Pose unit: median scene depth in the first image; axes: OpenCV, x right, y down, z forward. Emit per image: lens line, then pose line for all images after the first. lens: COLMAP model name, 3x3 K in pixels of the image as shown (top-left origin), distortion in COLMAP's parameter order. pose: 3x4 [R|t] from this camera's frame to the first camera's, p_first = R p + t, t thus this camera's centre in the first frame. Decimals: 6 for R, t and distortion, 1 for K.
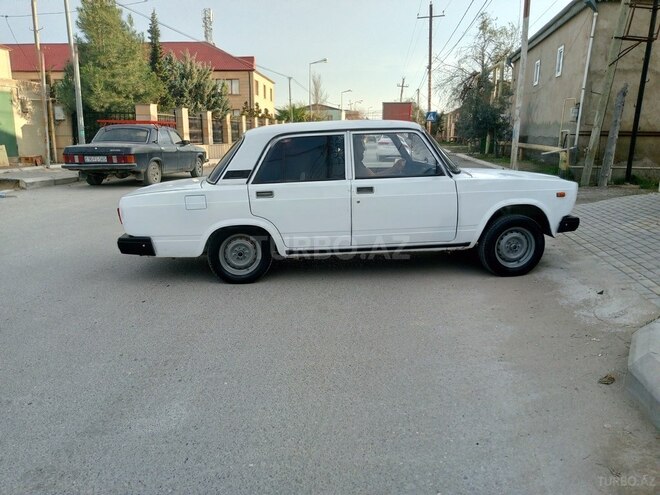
lens RADIAL K [[525.3, 0, 317.4], [0, 525.3, 247.8], [0, 0, 1]] dist [0.111403, -0.155830]
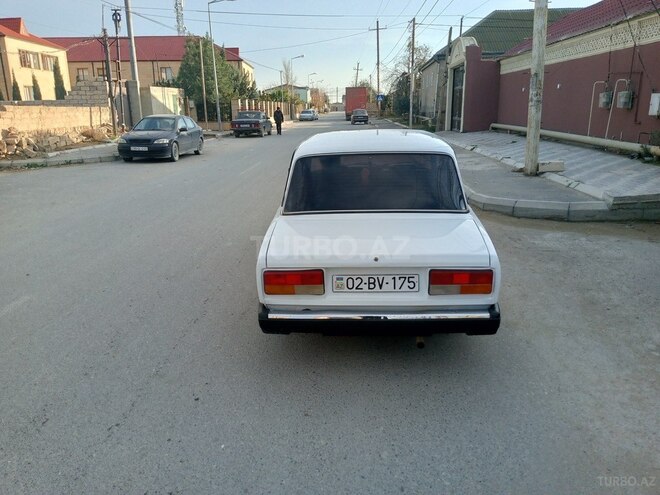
lens RADIAL K [[525.3, 0, 317.4], [0, 525.3, 247.8], [0, 0, 1]] dist [0.111403, -0.155830]
pose [[0.996273, -0.035892, 0.078440, -1.451762], [0.032334, 0.998410, 0.046166, 1.521191], [-0.079972, -0.043458, 0.995849, -7.644381]]
